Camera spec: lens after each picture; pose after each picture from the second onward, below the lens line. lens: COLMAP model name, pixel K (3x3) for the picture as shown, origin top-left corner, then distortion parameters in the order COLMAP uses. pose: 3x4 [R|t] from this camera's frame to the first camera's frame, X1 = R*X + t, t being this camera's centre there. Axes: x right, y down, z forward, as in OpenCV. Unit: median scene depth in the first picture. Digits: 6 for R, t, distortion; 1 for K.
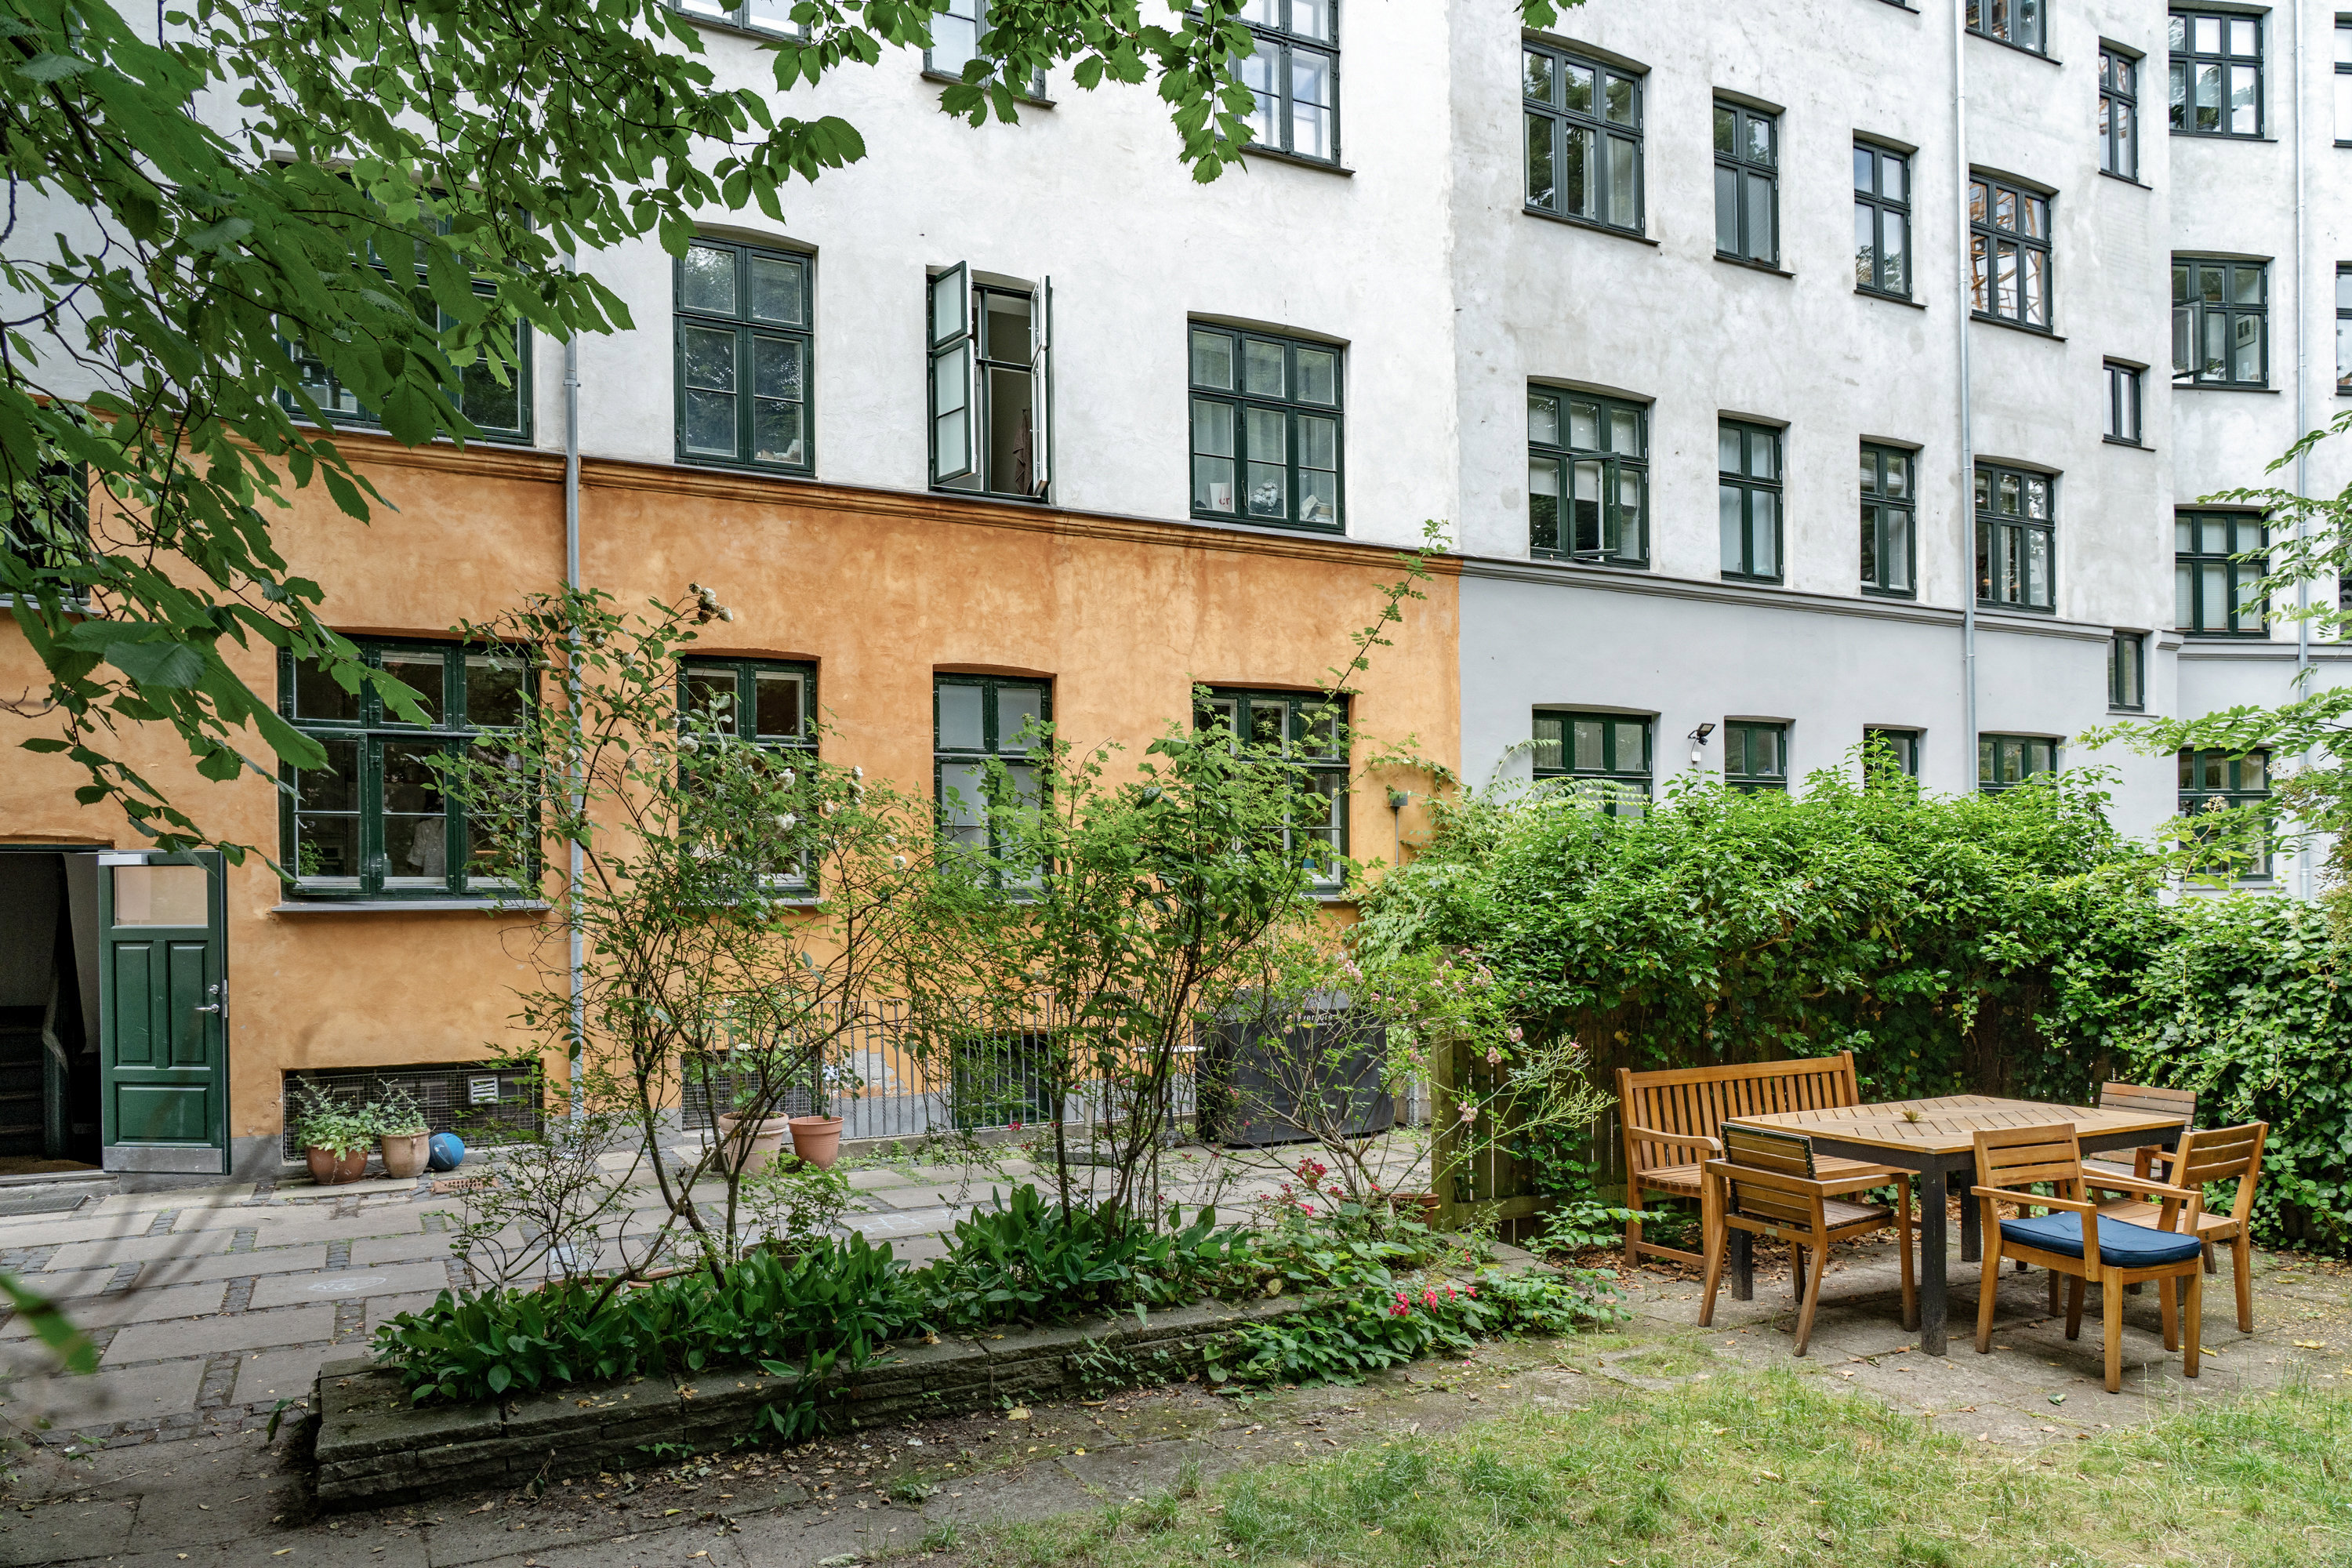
lens RADIAL K [[1606.1, 0, 1176.8], [0, 1606.1, 903.3], [0, 0, 1]] dist [-0.039724, 0.000570]
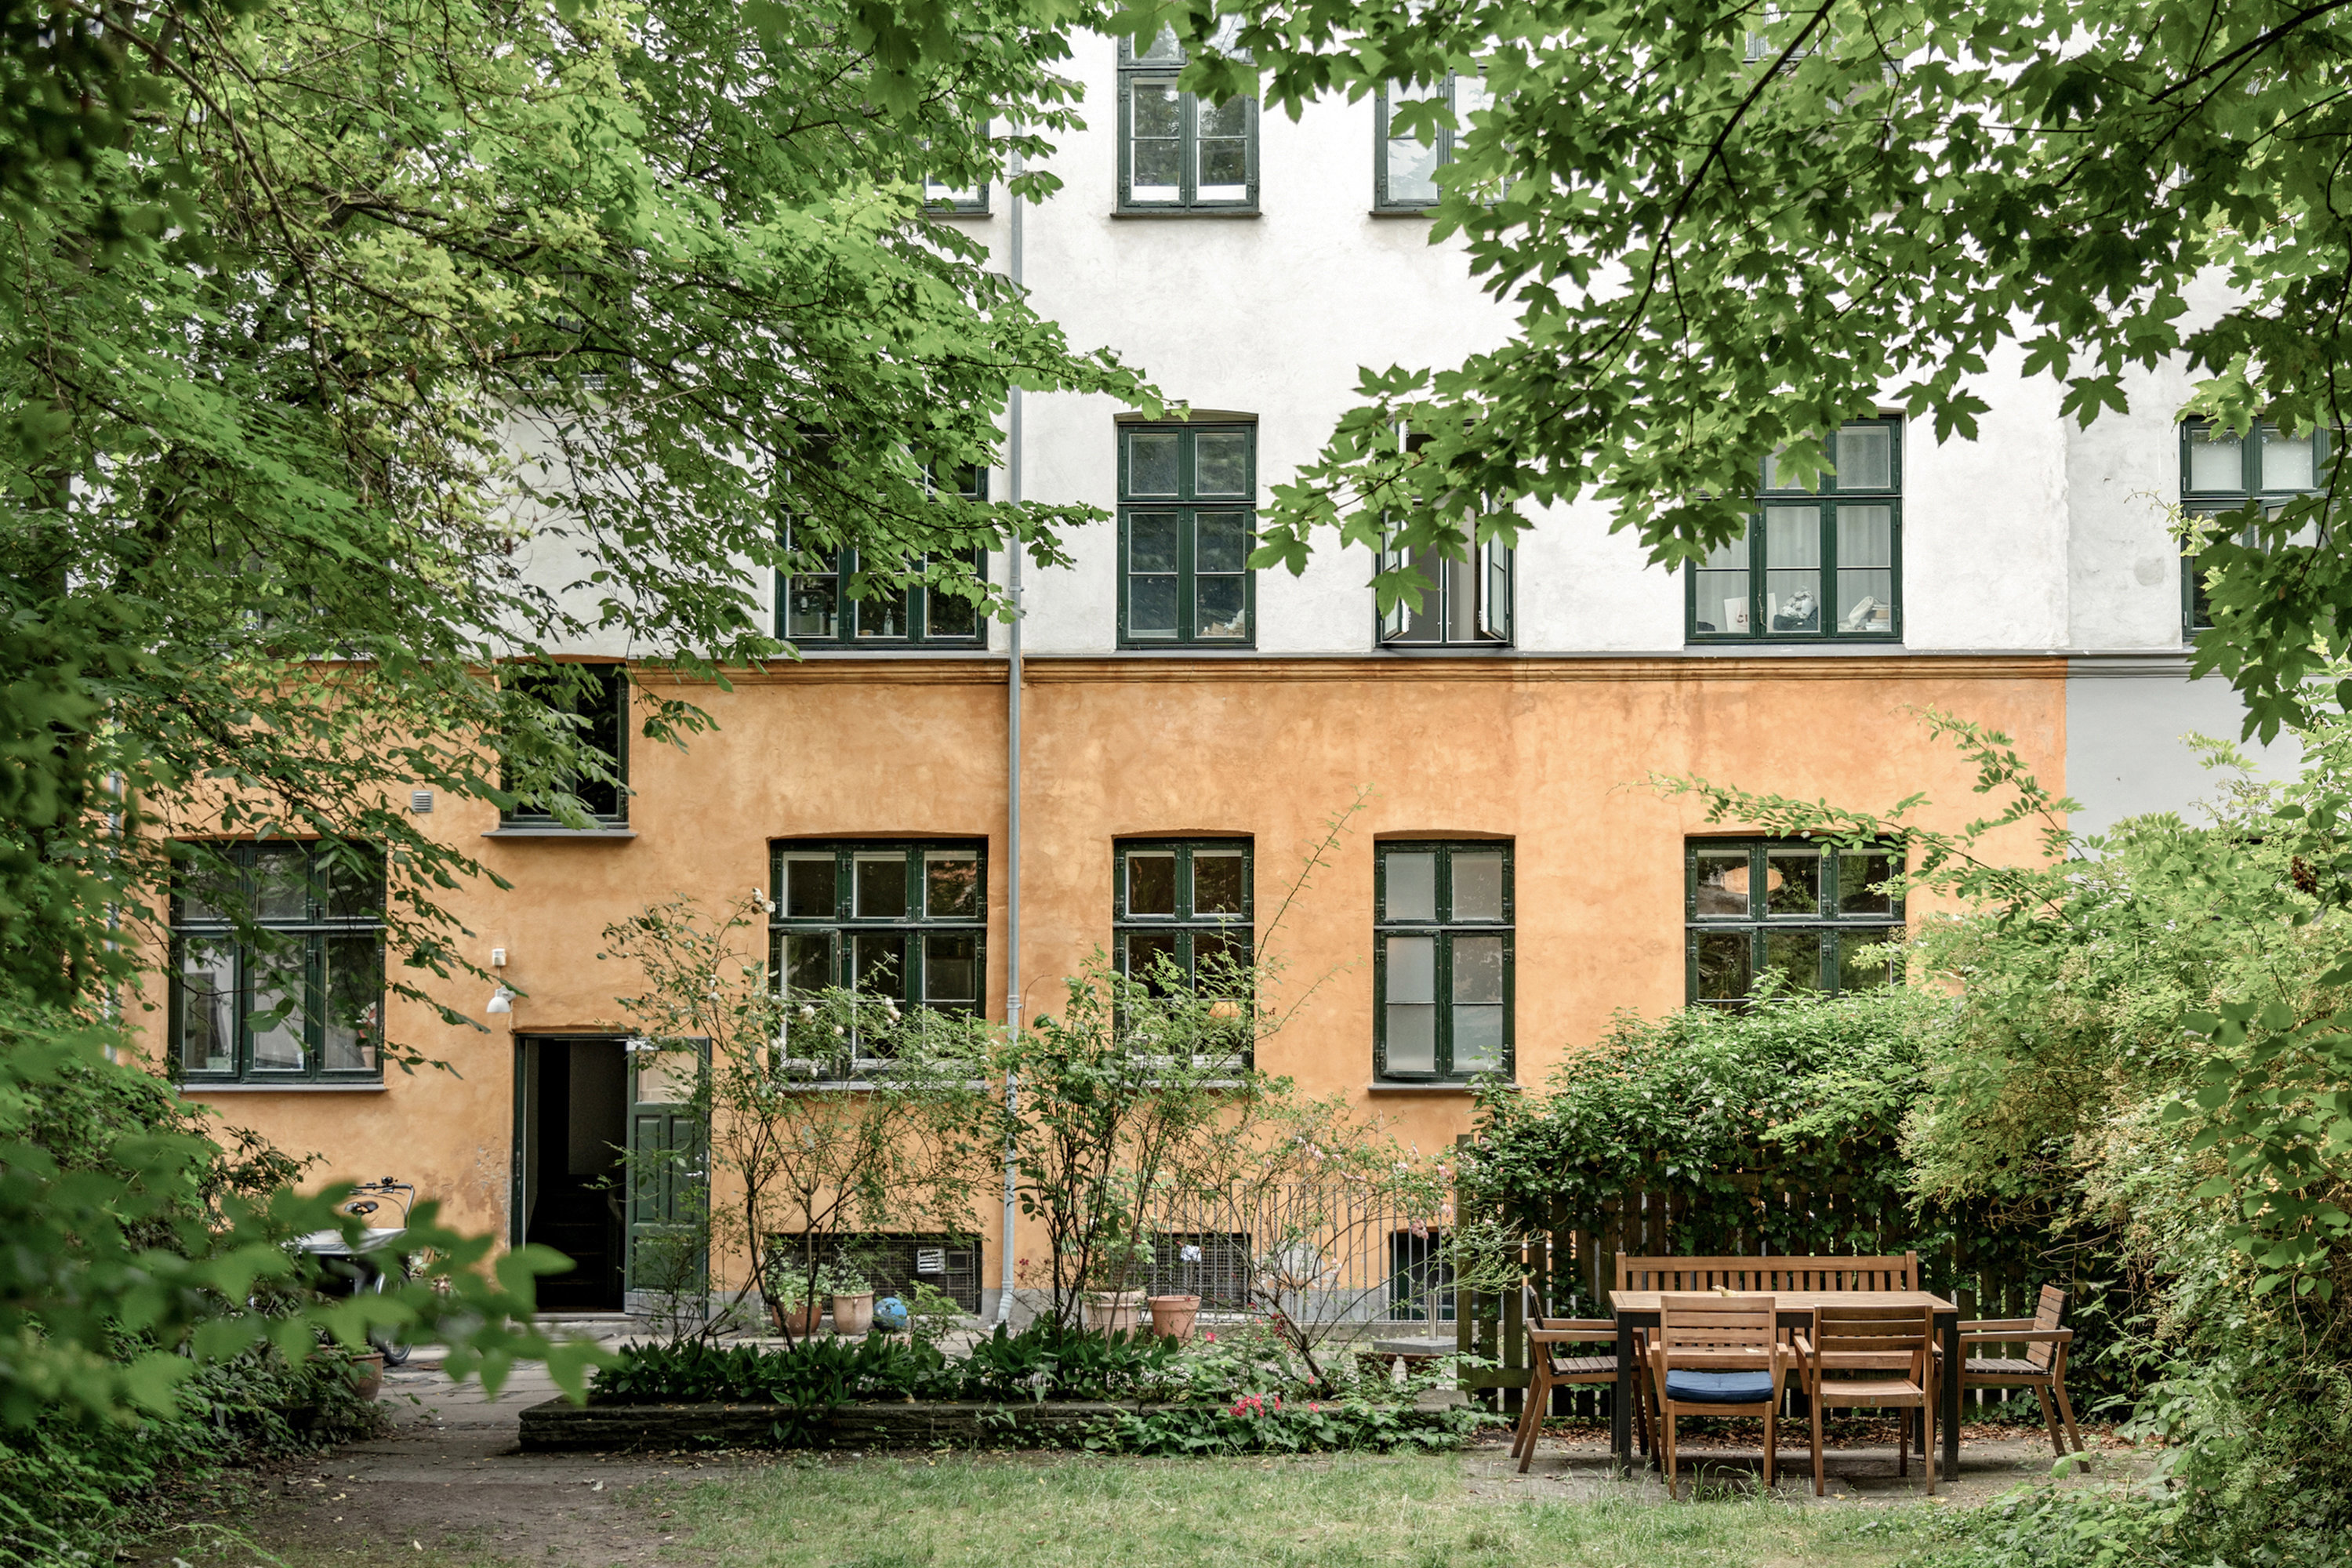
lens RADIAL K [[2713.6, 0, 1176.0], [0, 2713.6, 784.0], [0, 0, 1]] dist [0.080489, 0.003656]
pose [[0.861054, -0.044029, -0.506604, 0.564141], [-0.009922, 0.994600, -0.103304, -0.011131], [0.508417, 0.093977, 0.855968, -0.437390]]
